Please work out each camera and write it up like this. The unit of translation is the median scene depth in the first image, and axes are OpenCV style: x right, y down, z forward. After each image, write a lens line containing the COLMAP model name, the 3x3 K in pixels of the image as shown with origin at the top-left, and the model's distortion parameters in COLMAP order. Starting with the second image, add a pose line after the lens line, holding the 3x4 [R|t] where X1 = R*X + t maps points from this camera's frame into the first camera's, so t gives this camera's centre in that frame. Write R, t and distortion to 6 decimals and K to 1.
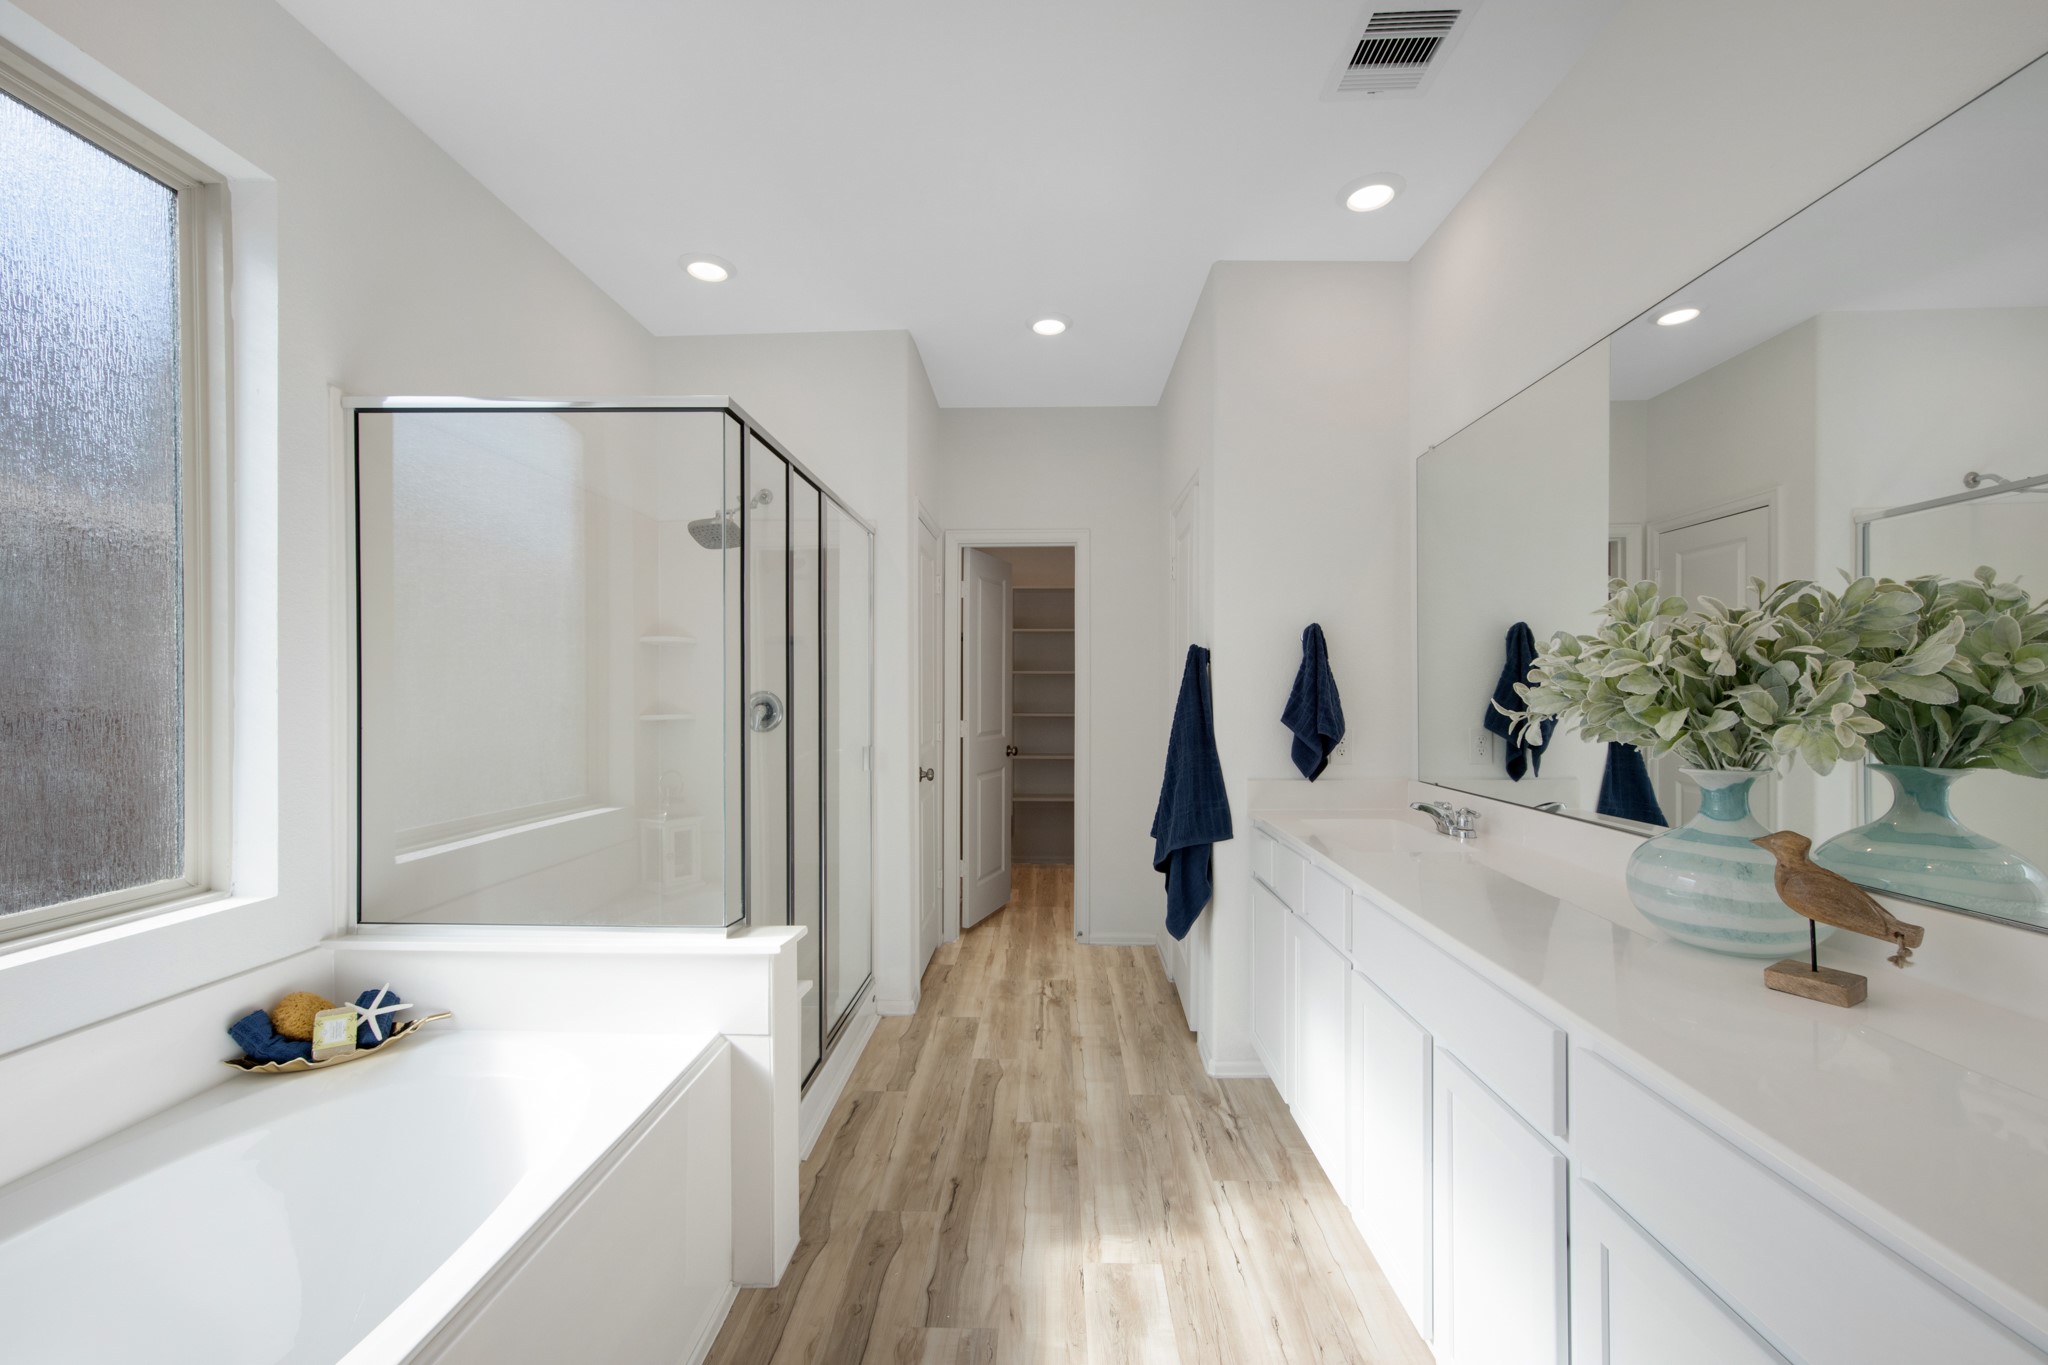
lens RADIAL K [[842.5, 0, 1023.3], [0, 842.5, 686.2], [0, 0, 1]] dist [-0.008983, 0.000453]
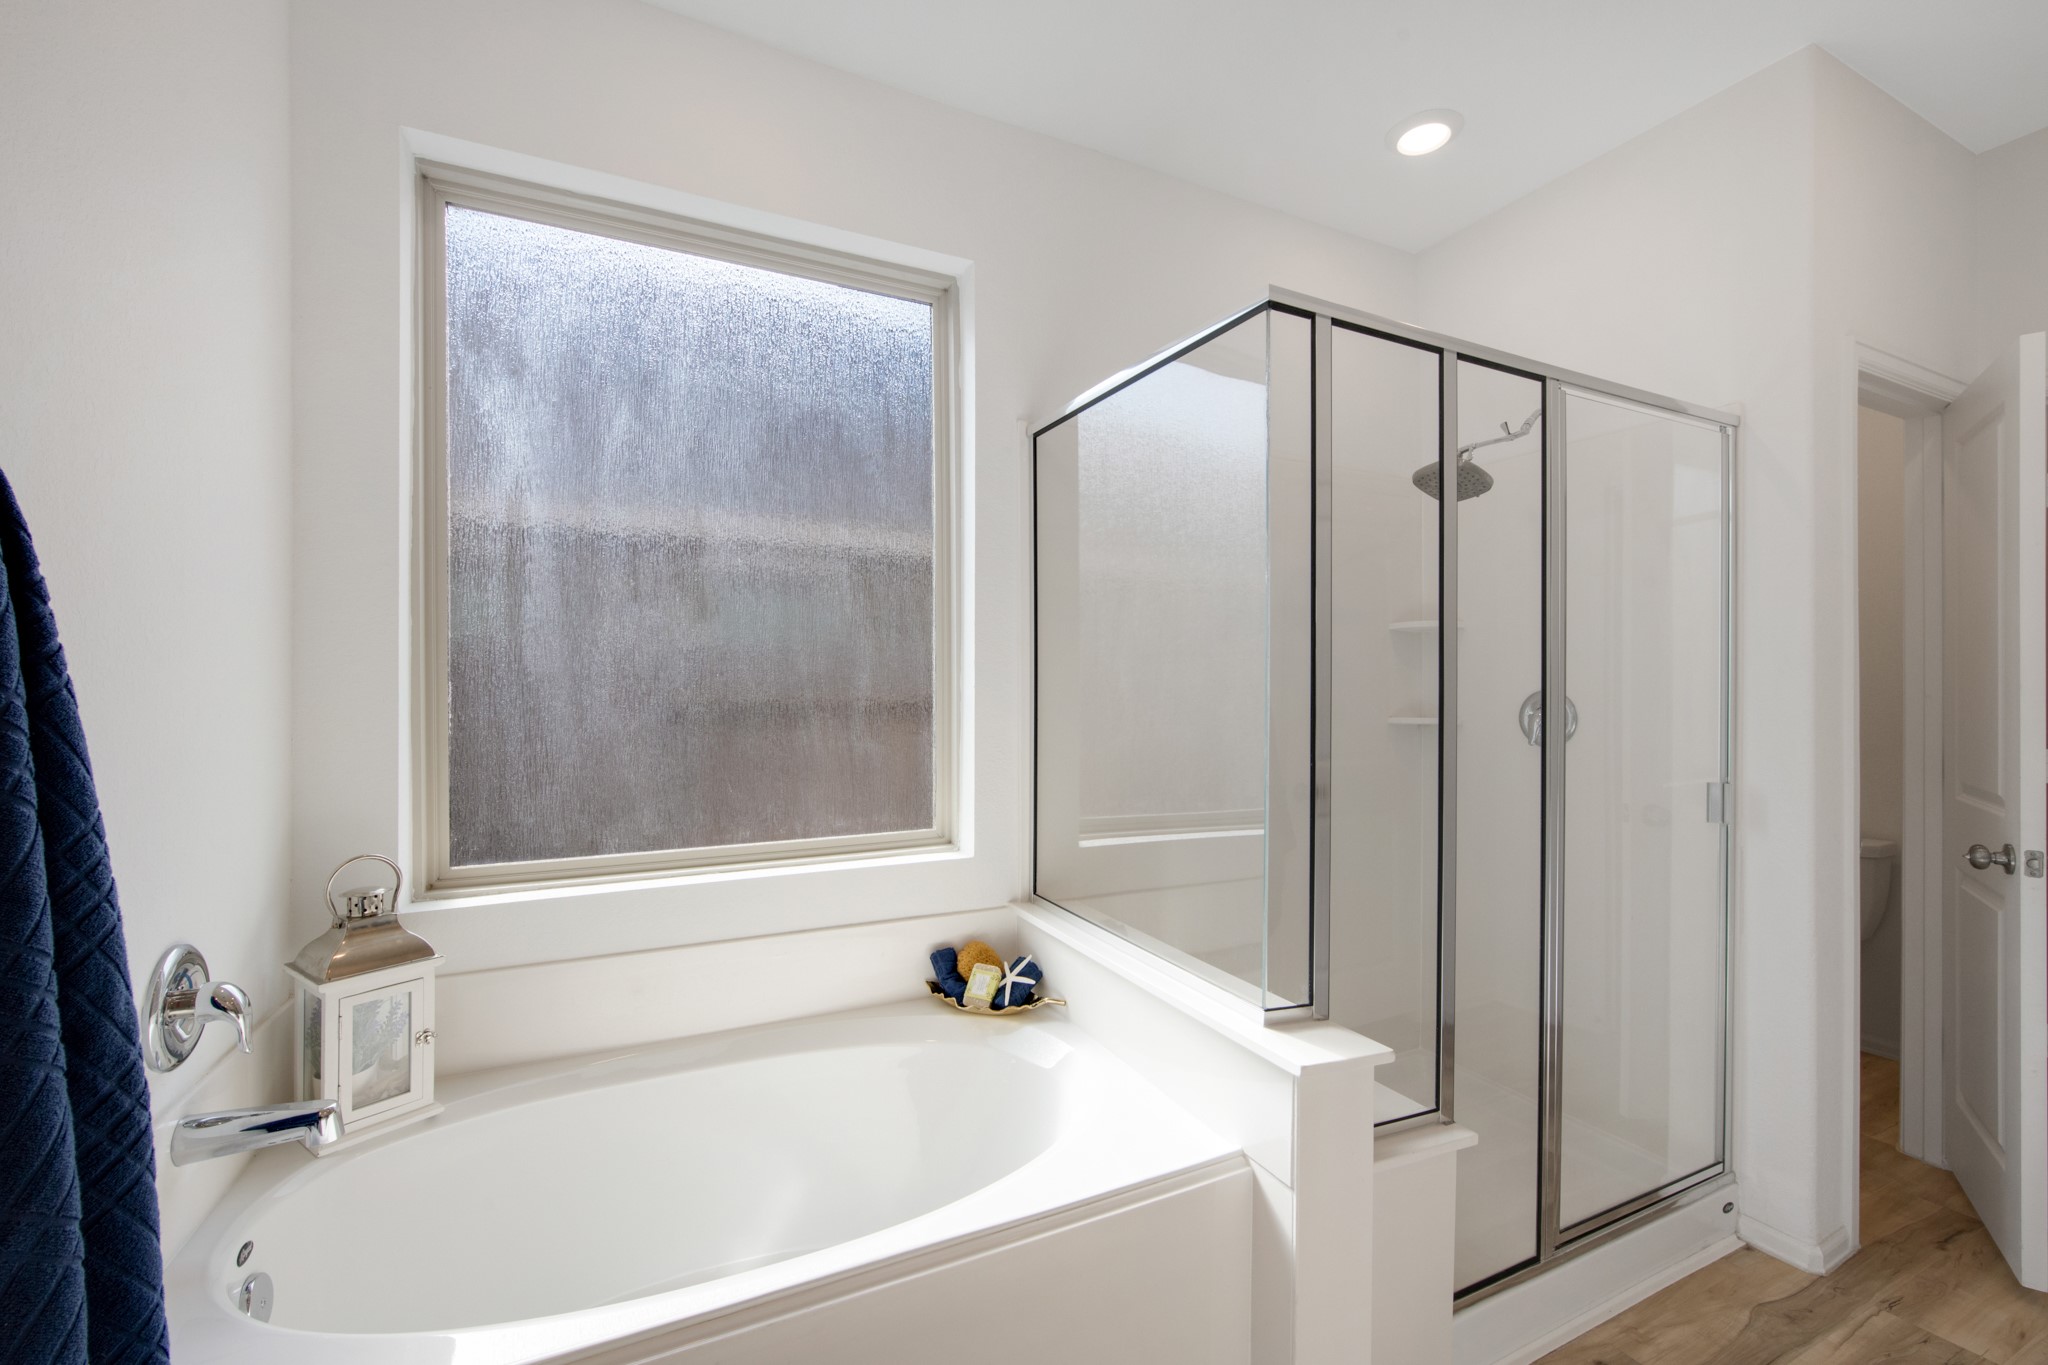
lens RADIAL K [[842.5, 0, 1019.9], [0, 842.5, 689.4], [0, 0, 1]] dist [-0.008983, 0.000453]
pose [[0.450206, 0.005684, -0.892907, 0.210727], [-0.001280, 0.999983, 0.005720, 0.002404], [0.892924, -0.001432, 0.450206, 0.494232]]
